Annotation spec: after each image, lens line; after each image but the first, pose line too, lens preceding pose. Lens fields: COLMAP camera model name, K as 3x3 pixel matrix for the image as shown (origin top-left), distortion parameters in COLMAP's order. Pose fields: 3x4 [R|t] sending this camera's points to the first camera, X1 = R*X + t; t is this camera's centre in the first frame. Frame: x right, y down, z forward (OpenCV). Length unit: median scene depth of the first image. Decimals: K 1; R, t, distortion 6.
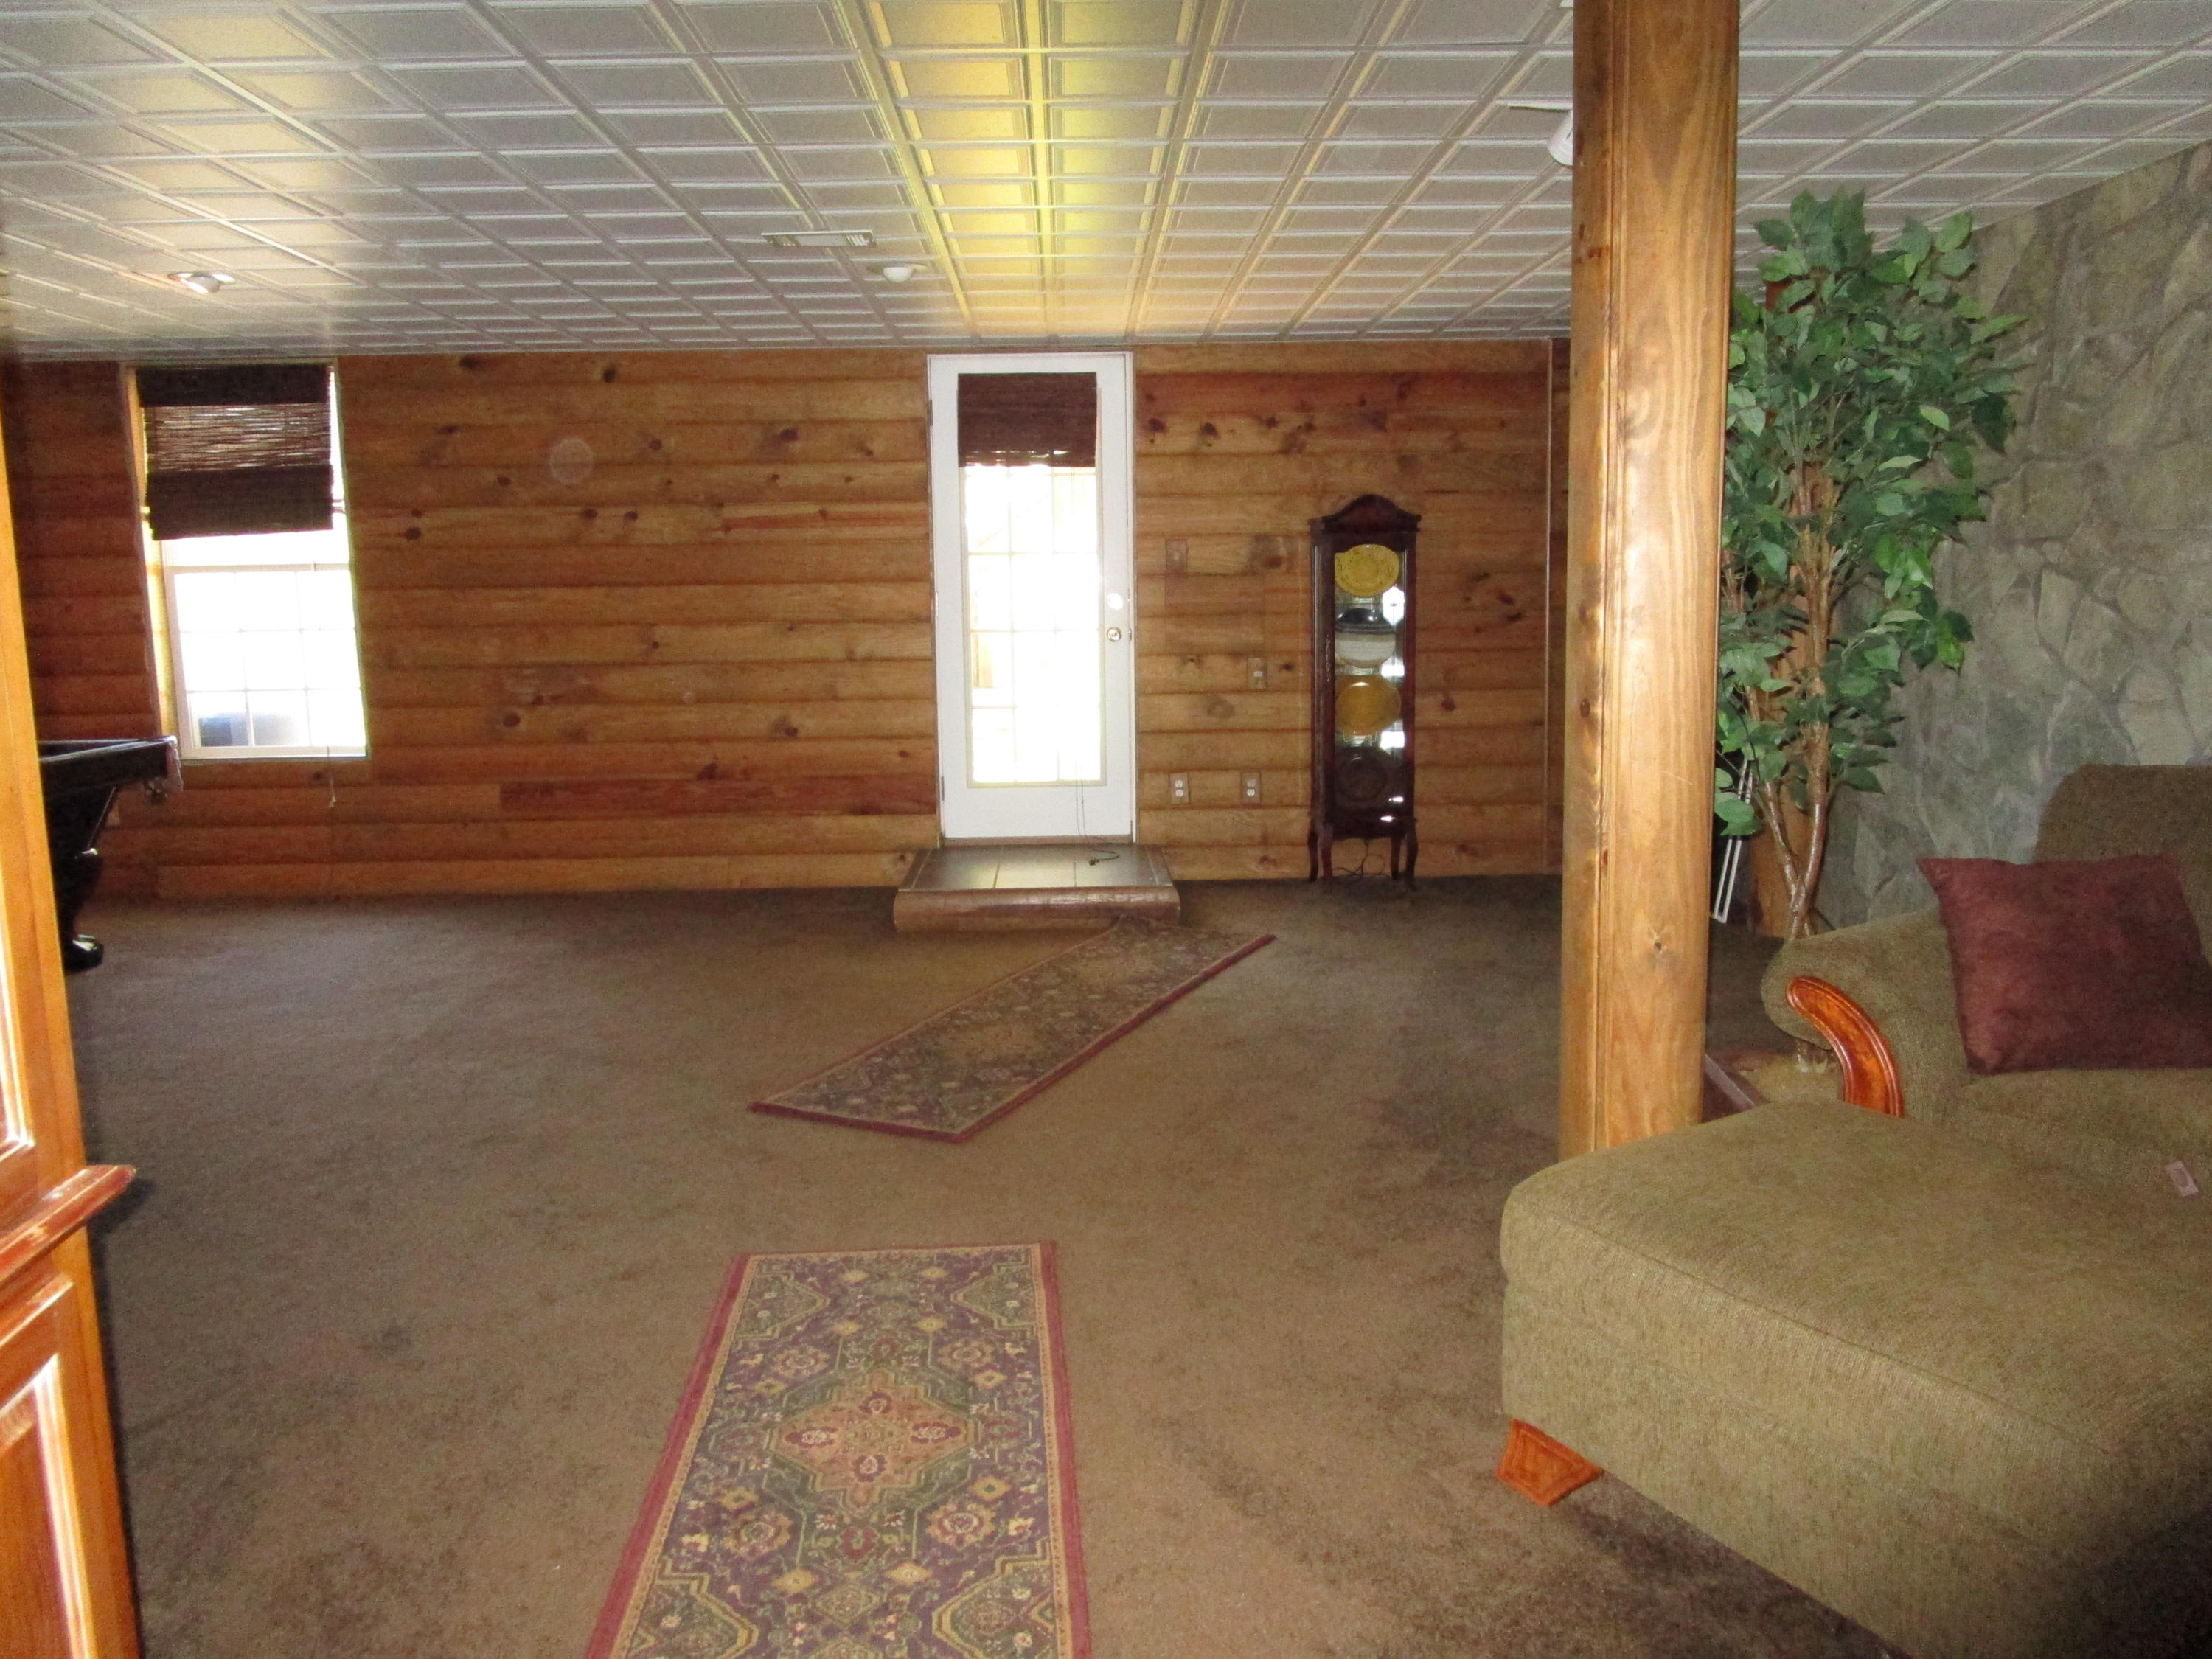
lens RADIAL K [[1573.0, 0, 1106.0], [0, 1573.0, 829.5], [0, 0, 1]] dist [-0.028881, 0.011422]
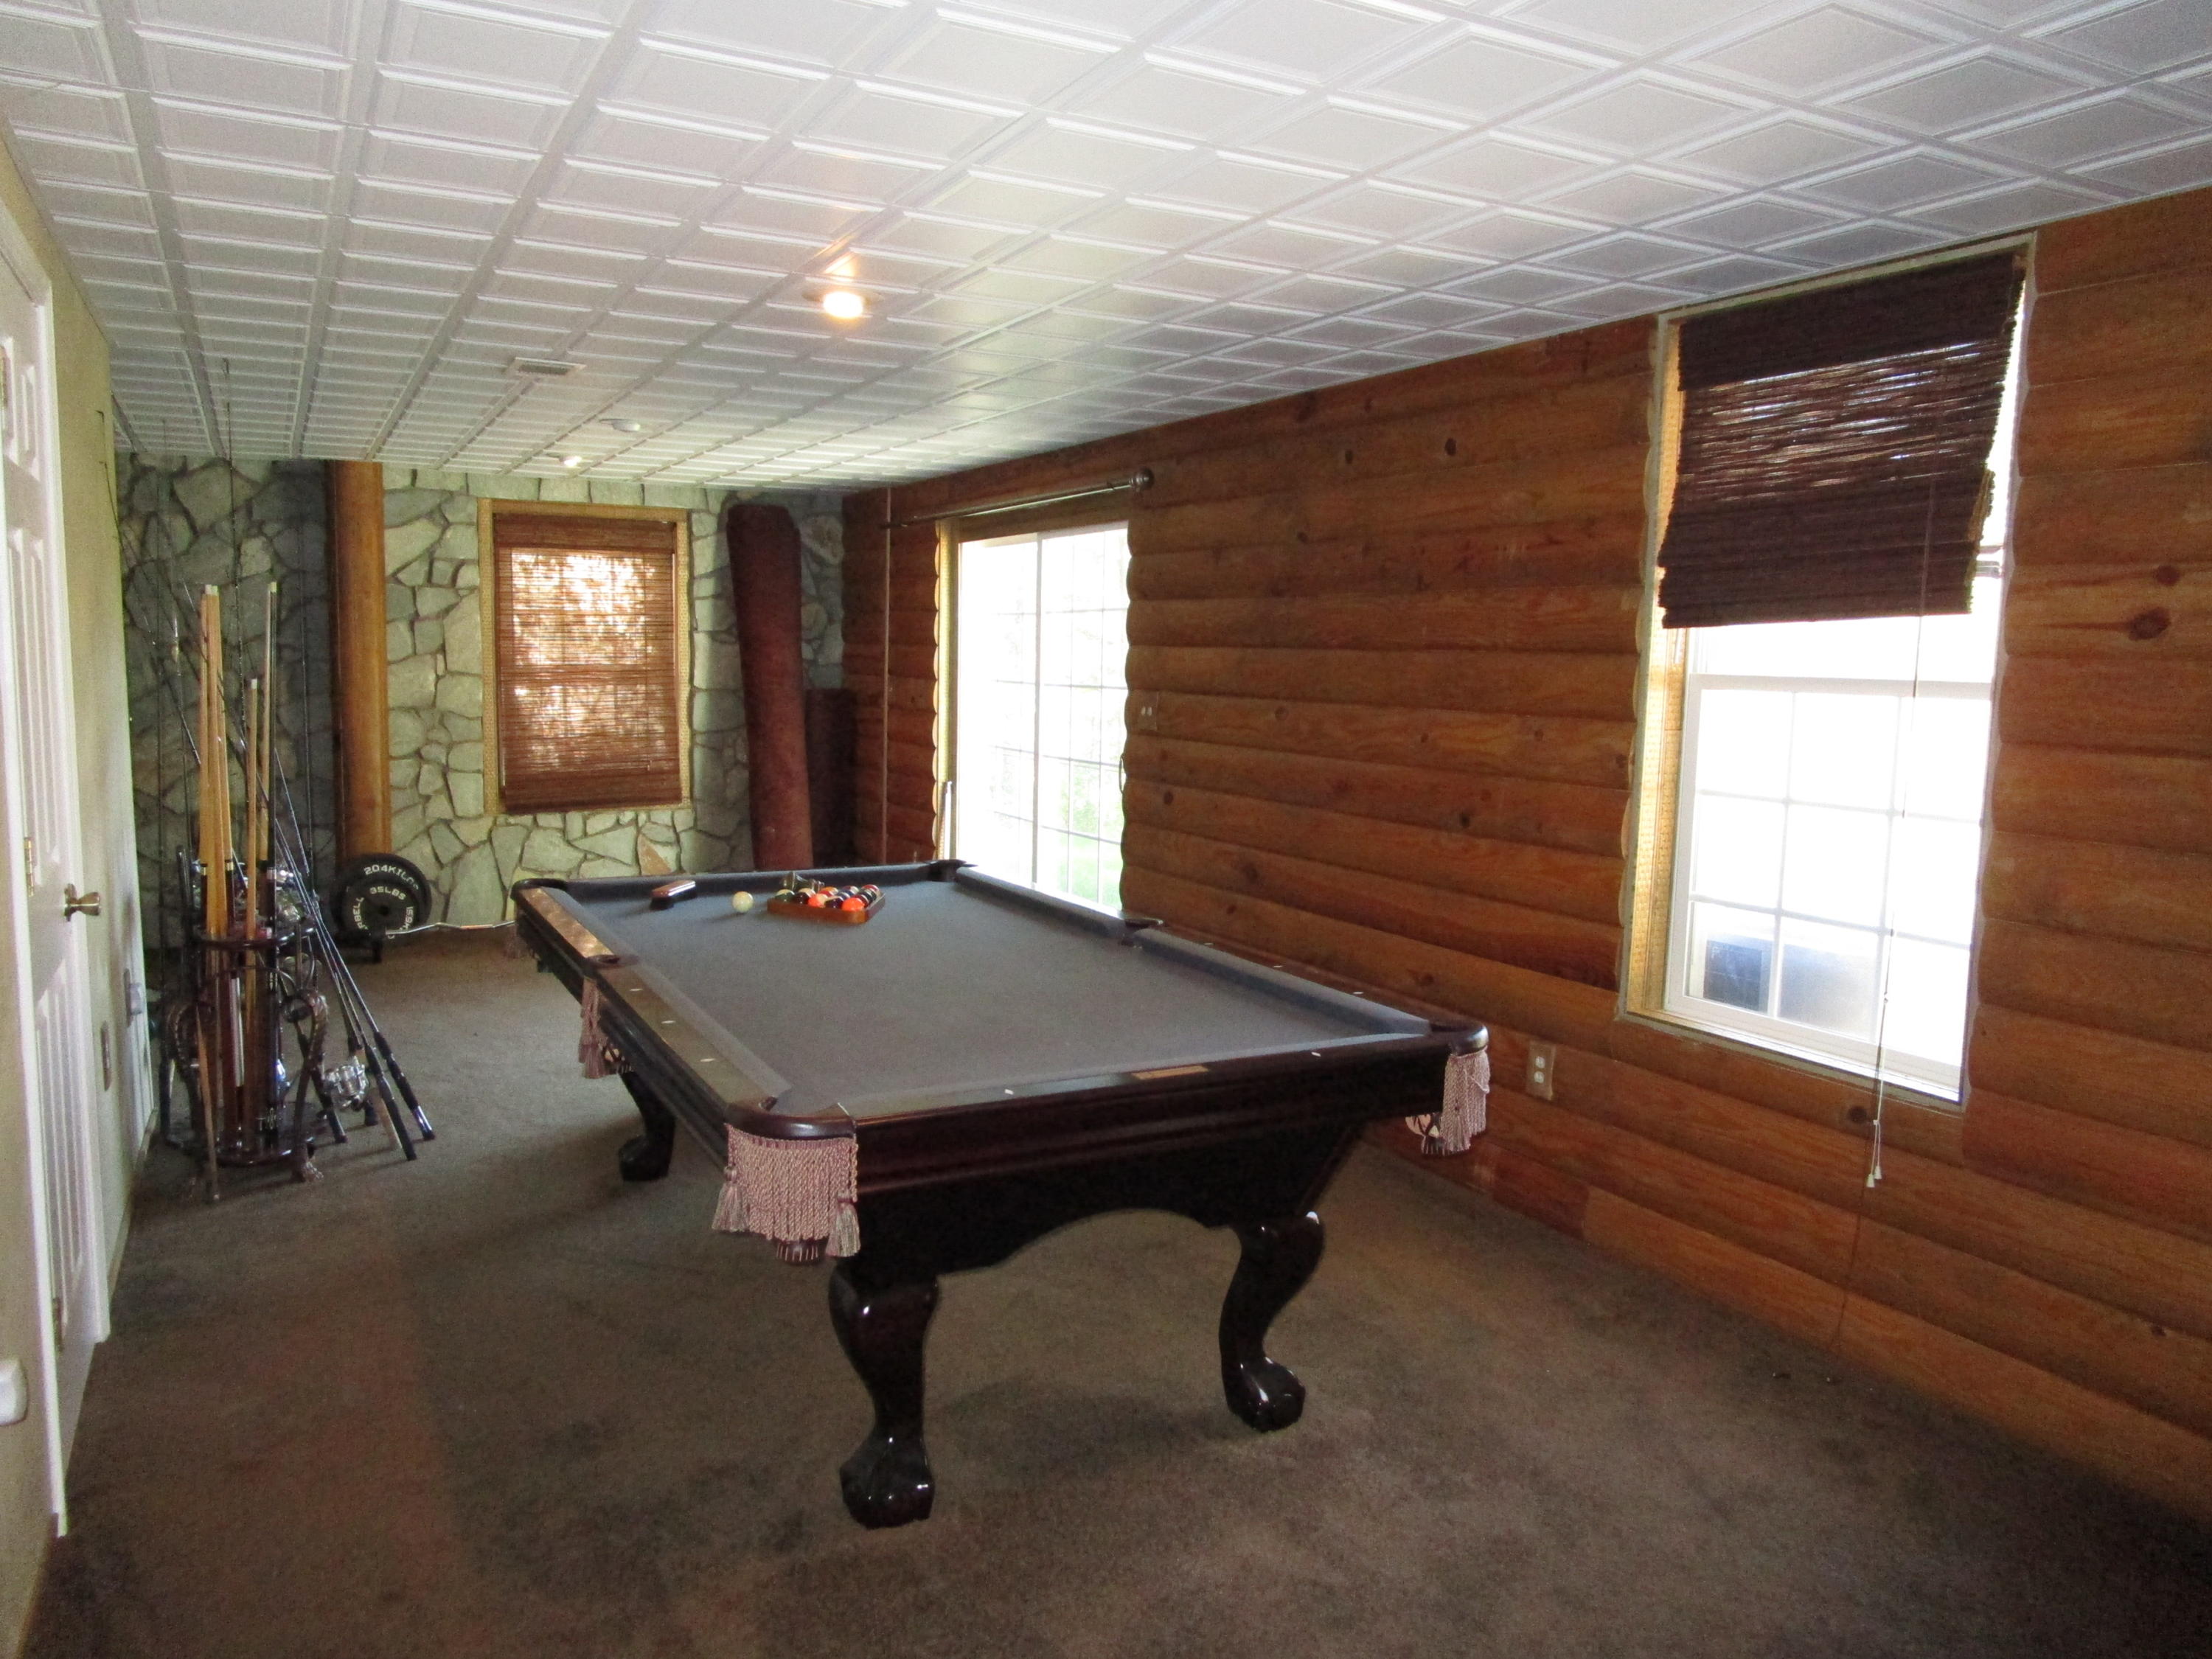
lens RADIAL K [[1573.0, 0, 1106.0], [0, 1573.0, 829.5], [0, 0, 1]] dist [-0.028881, 0.011422]
pose [[0.442714, 0.125250, -0.887872, -0.191718], [-0.169429, 0.984043, 0.054335, -0.110973], [0.880510, 0.126377, 0.456870, 0.574320]]
